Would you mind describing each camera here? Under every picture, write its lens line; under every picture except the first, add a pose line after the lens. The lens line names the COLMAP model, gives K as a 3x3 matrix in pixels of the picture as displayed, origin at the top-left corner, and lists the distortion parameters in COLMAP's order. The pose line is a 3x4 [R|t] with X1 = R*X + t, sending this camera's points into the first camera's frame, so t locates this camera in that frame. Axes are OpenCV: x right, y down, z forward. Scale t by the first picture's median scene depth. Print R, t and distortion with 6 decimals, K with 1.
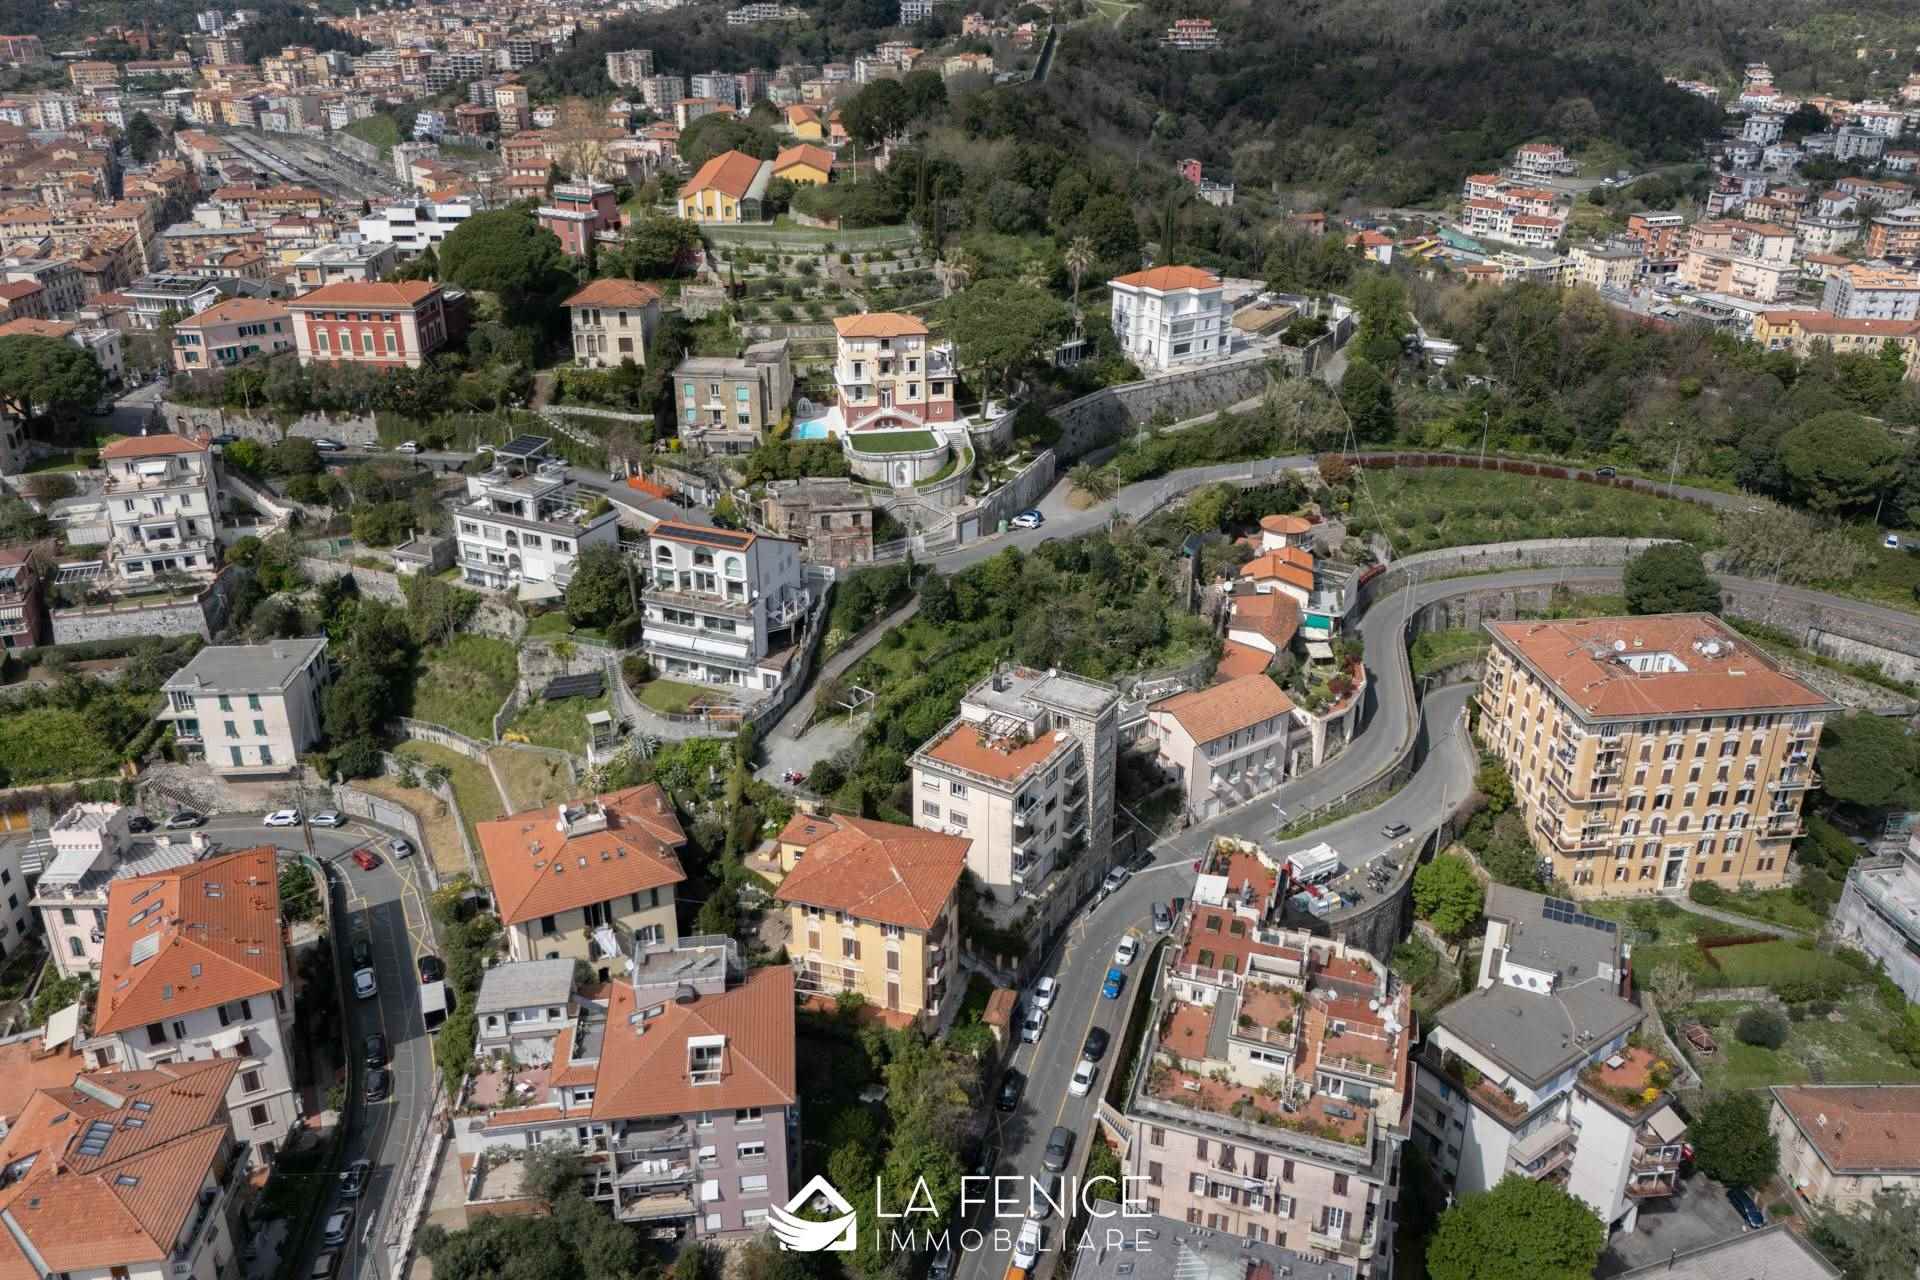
lens RADIAL K [[1418.3, 0, 969.2], [0, 1418.3, 559.2], [0, 0, 1]] dist [0.069493, -0.069007]
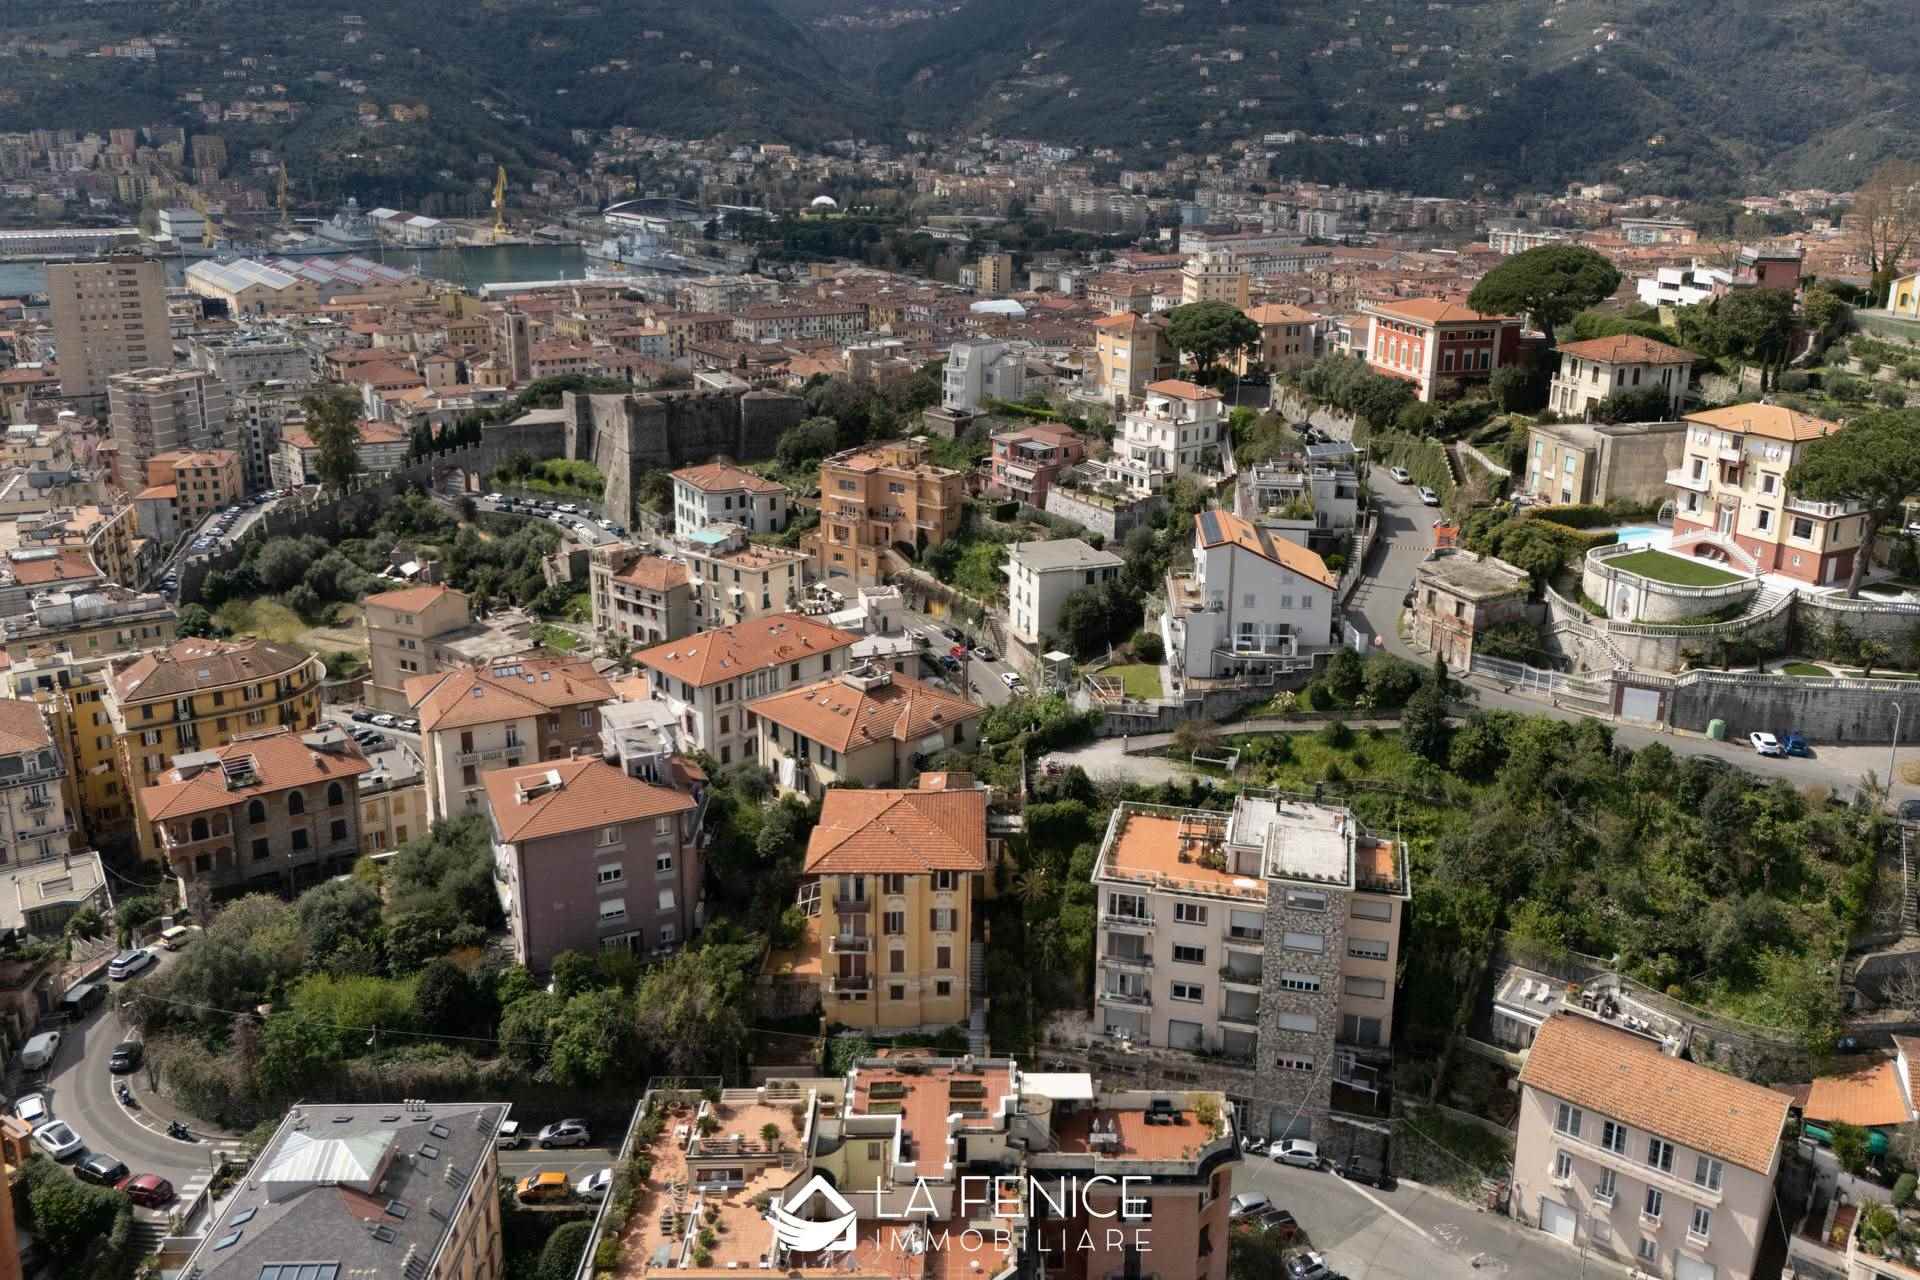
lens RADIAL K [[1520.1, 0, 1035.5], [0, 1520.1, 526.1], [0, 0, 1]] dist [0.085471, -0.091550]
pose [[0.334925, 0.249865, -0.908511, 0.595143], [-0.382605, 0.917195, 0.111205, -0.074937], [0.861068, 0.310356, 0.402791, 0.465489]]
